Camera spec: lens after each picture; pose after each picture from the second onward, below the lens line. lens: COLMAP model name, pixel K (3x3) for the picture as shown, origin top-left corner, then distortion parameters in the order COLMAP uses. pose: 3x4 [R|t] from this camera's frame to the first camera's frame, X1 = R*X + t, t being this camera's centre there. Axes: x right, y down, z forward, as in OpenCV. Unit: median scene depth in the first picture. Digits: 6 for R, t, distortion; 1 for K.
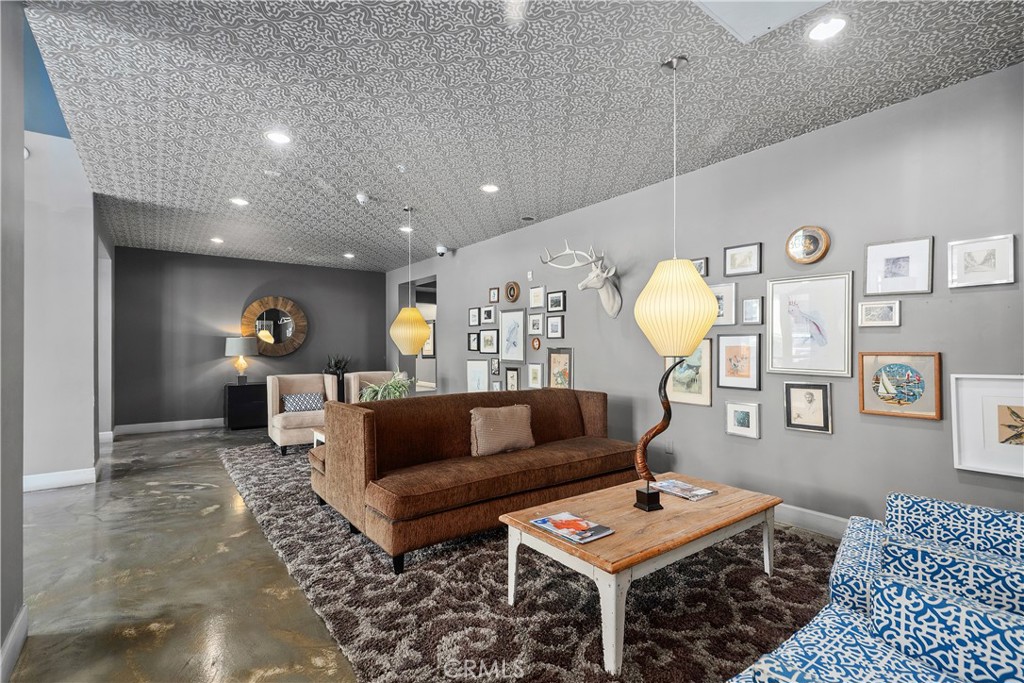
lens RADIAL K [[467.6, 0, 506.7], [0, 467.6, 345.8], [0, 0, 1]] dist [-0.000247, 0.000012]
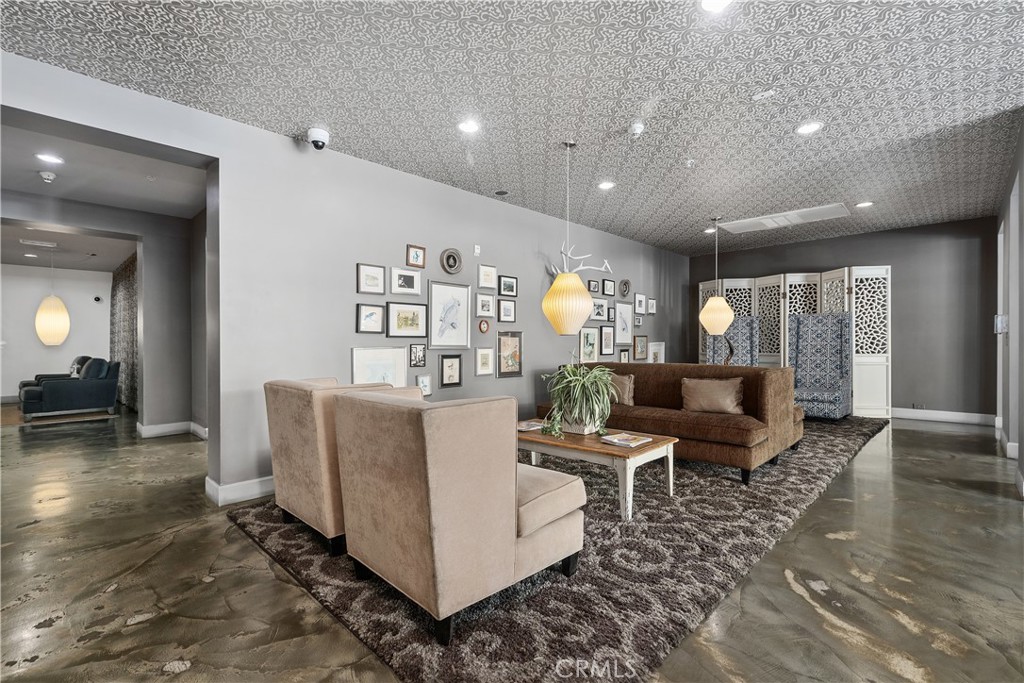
lens RADIAL K [[467.6, 0, 506.7], [0, 467.6, 345.8], [0, 0, 1]] dist [-0.000247, 0.000012]
pose [[-0.145797, -0.002761, 0.989311, -0.856006], [0.001837, 0.999994, 0.003062, 0.031156], [-0.989313, 0.002264, -0.145791, 1.086392]]
